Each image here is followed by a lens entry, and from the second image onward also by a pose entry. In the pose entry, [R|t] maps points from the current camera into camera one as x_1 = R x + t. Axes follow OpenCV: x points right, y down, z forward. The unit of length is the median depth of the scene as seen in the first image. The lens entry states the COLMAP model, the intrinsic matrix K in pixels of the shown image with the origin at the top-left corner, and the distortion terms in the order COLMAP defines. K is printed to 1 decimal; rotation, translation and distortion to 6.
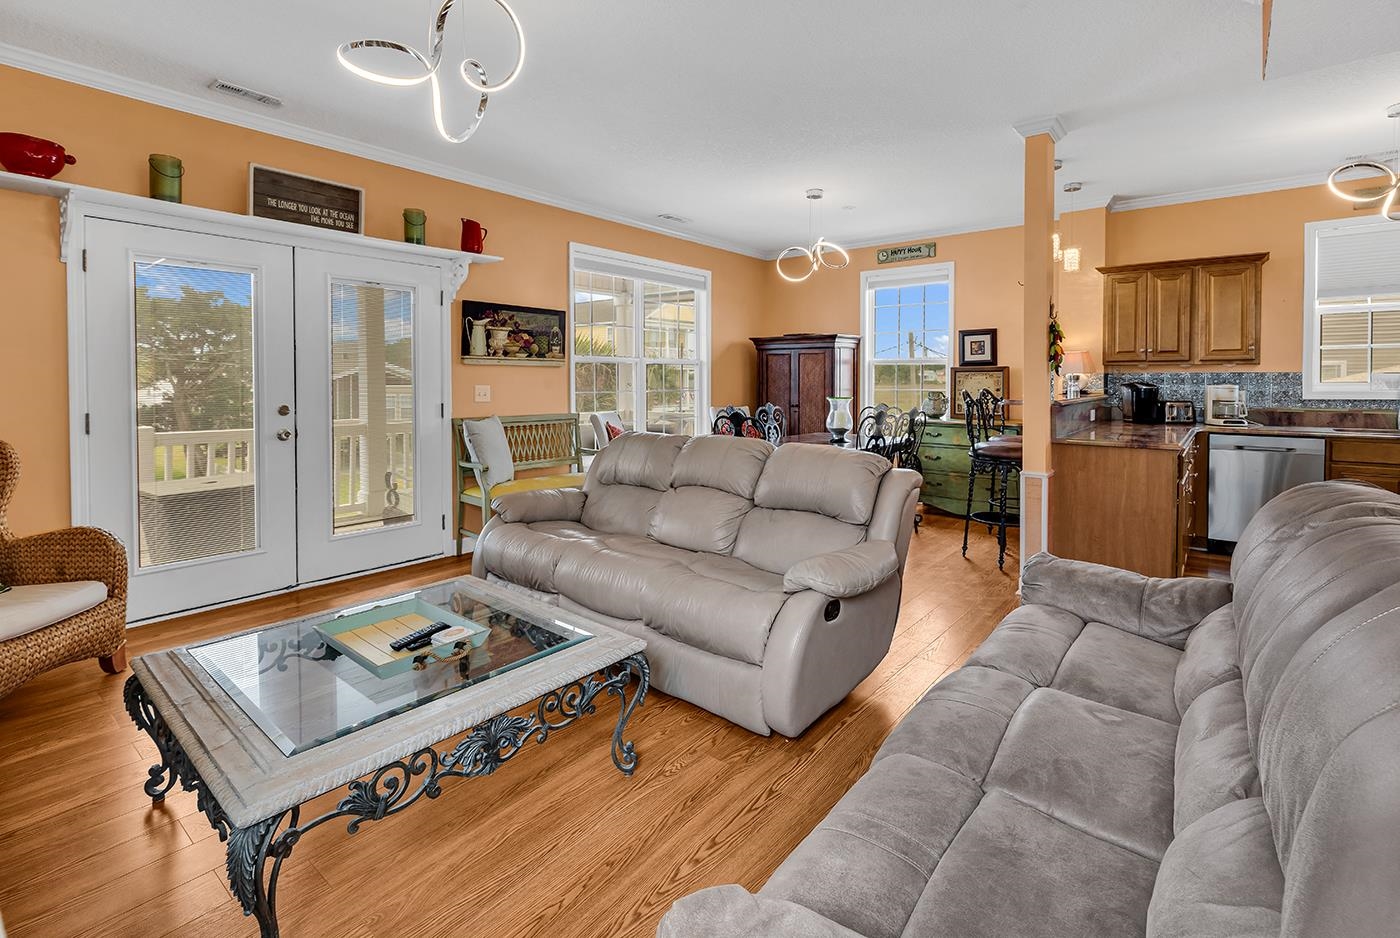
lens RADIAL K [[609.1, 0, 715.4], [0, 609.1, 391.7], [0, 0, 1]] dist [-0.023024, -0.009514]
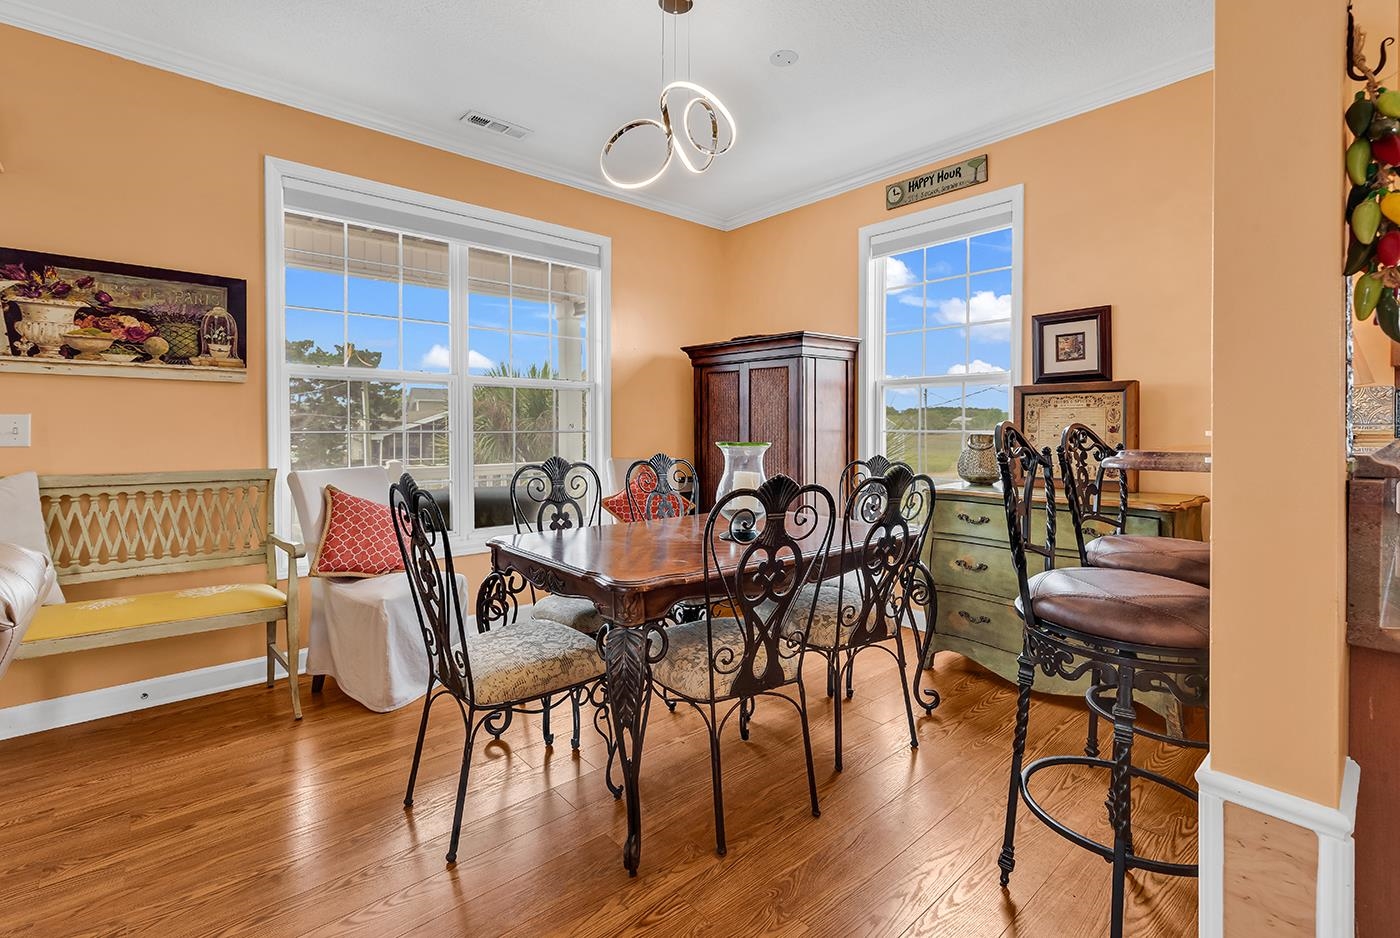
lens RADIAL K [[658.0, 0, 692.1], [0, 658.0, 431.8], [0, 0, 1]] dist [0.000363, -0.000017]
pose [[0.989852, 0.003161, -0.142064, 0.247944], [-0.004611, 0.999941, -0.009878, 0.006949], [0.142025, 0.010433, 0.989808, 0.515096]]
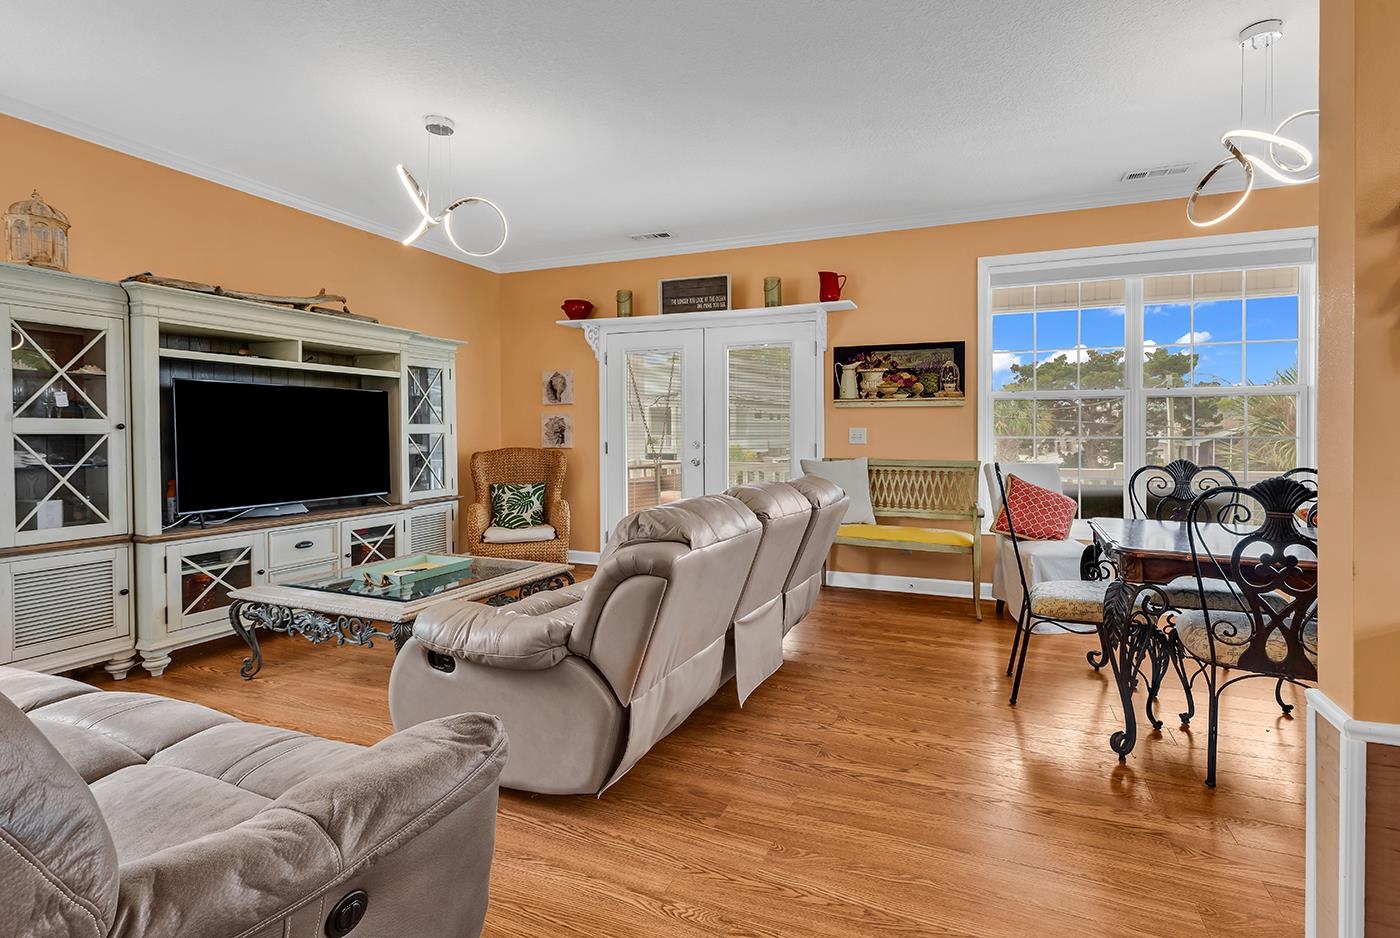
lens RADIAL K [[625.2, 0, 727.2], [0, 625.2, 441.6], [0, 0, 1]] dist [0.002230, -0.000326]
pose [[0.327024, 0.013156, -0.944924, 0.514794], [-0.014724, 0.999853, 0.008825, 0.006454], [0.944901, 0.011027, 0.327170, 0.429275]]
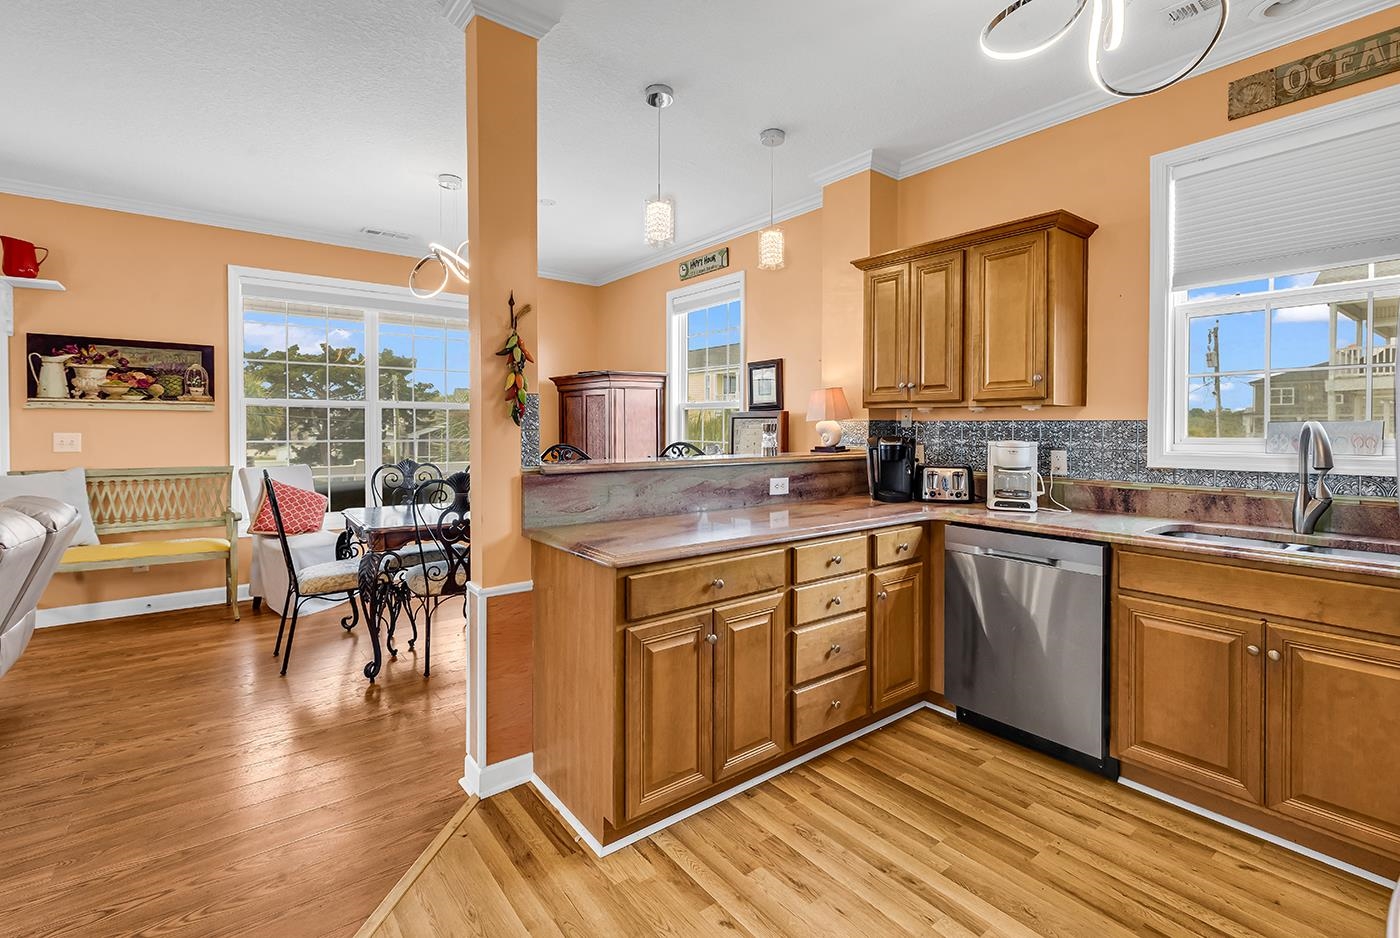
lens RADIAL K [[633.6, 0, 679.7], [0, 633.6, 433.4], [0, 0, 1]] dist [0.001097, 0.000015]
pose [[0.979907, 0.007381, -0.199320, 0.612502], [-0.008911, 0.999937, -0.006777, -0.010710], [0.199257, 0.008417, 0.979911, 0.282986]]
